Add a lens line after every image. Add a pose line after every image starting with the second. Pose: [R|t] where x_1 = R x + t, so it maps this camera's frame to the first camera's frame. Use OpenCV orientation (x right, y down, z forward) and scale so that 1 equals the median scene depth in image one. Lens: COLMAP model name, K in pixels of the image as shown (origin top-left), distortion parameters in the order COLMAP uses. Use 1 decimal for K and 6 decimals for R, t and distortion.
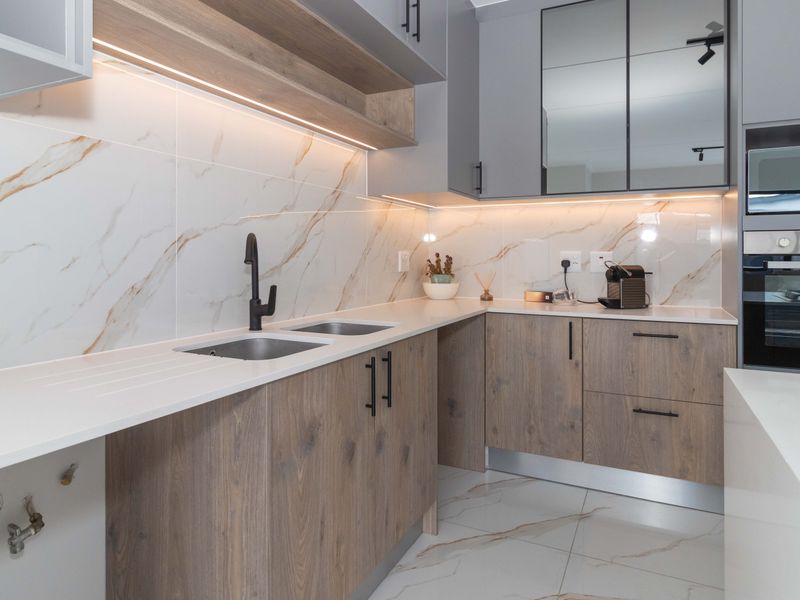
lens RADIAL K [[500.3, 0, 402.4], [0, 500.3, 242.2], [0, 0, 1]] dist [-0.002162, 0.006285]
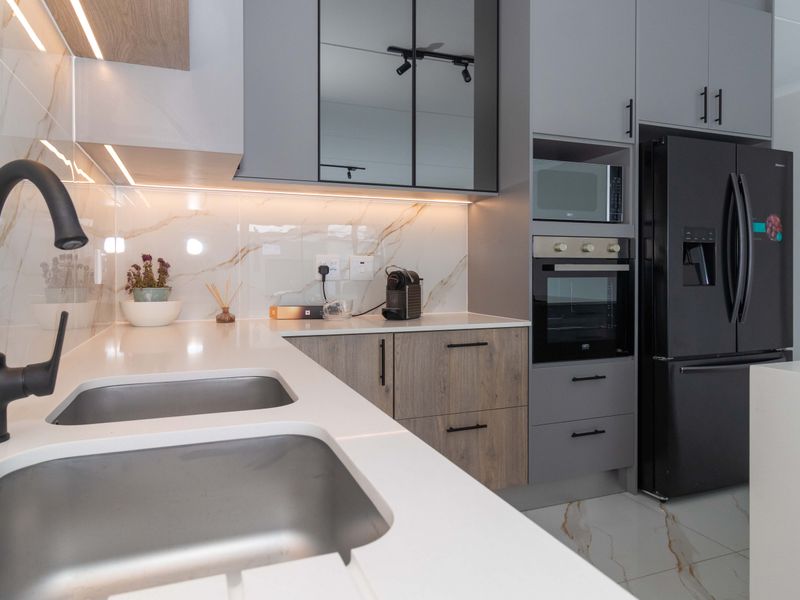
lens RADIAL K [[533.3, 0, 406.9], [0, 533.3, 261.1], [0, 0, 1]] dist [0.003735, -0.001058]
pose [[0.668517, 0.013406, 0.743576, -0.275977], [-0.021809, 0.999761, 0.001583, 0.029219], [-0.743377, -0.017275, 0.668649, 0.384341]]
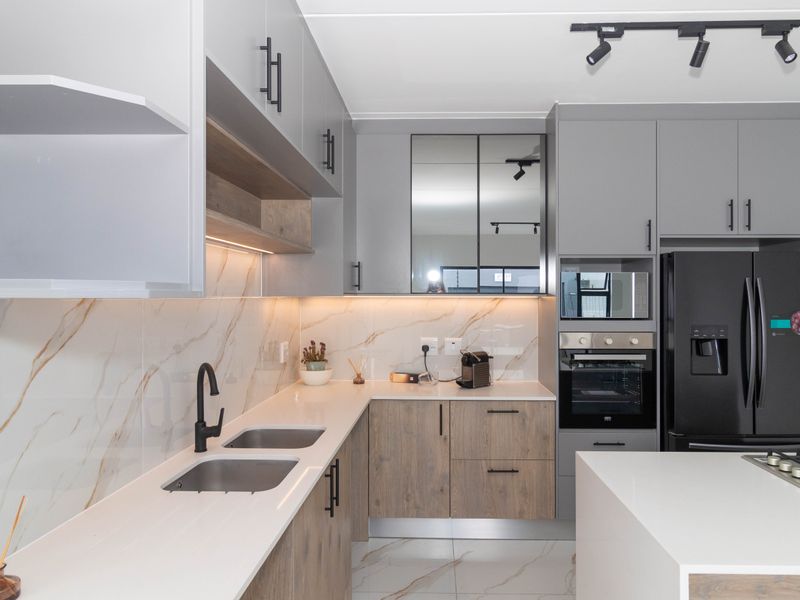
lens RADIAL K [[533.3, 0, 421.0], [0, 533.3, 271.4], [0, 0, 1]] dist [0.003735, -0.001058]
pose [[0.907638, 0.016762, 0.419418, -0.256815], [-0.010113, 0.999786, -0.018070, -0.139436], [-0.419631, 0.012159, 0.907613, -0.167563]]
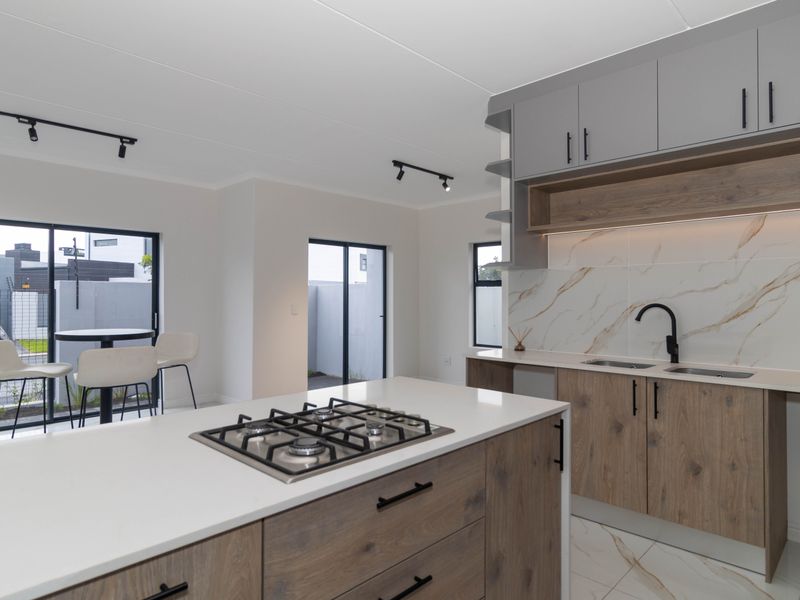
lens RADIAL K [[500.3, 0, 401.1], [0, 500.3, 279.3], [0, 0, 1]] dist [-0.002162, 0.006285]
pose [[-0.314346, -0.035247, -0.948654, 1.118712], [0.033792, 0.998262, -0.048288, -0.033880], [0.948707, -0.047236, -0.312608, 0.498430]]
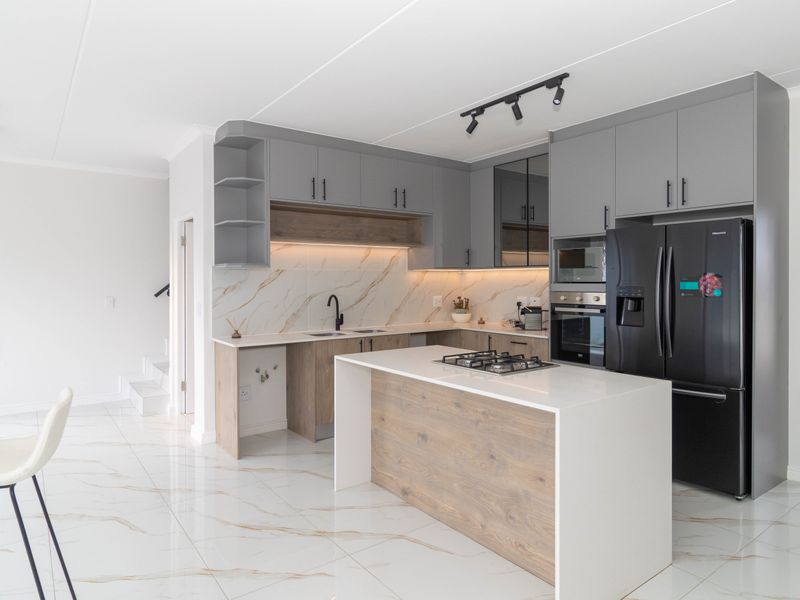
lens RADIAL K [[500.3, 0, 399.8], [0, 500.3, 241.0], [0, 0, 1]] dist [-0.002162, 0.006285]
pose [[0.887315, -0.041650, -0.459279, 0.921304], [0.019751, 0.998432, -0.052387, -0.113735], [0.460741, 0.037413, 0.886746, -0.914474]]
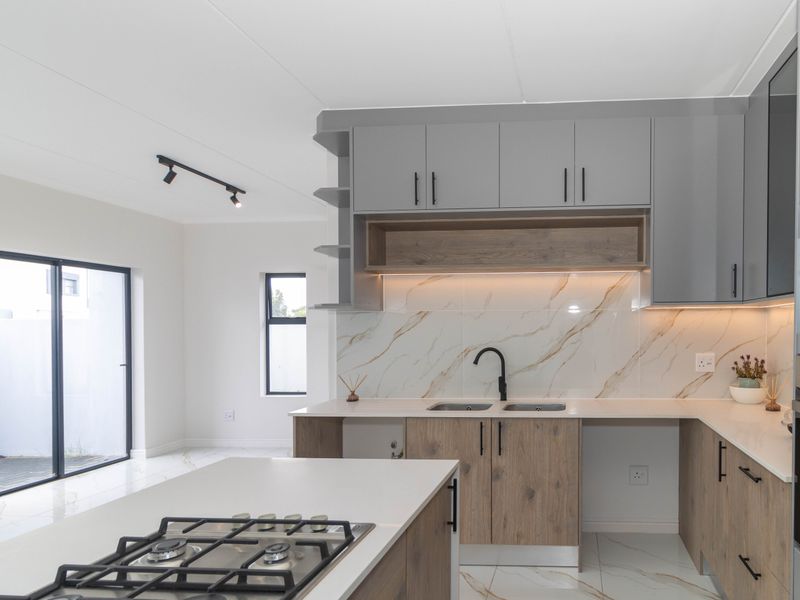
lens RADIAL K [[500.3, 0, 543.3], [0, 500.3, 324.0], [0, 0, 1]] dist [-0.002162, 0.006285]
pose [[0.389628, -0.008285, -0.920935, 1.044549], [0.034984, 0.999371, 0.005810, -0.076686], [0.920308, -0.034482, 0.389673, 0.325146]]
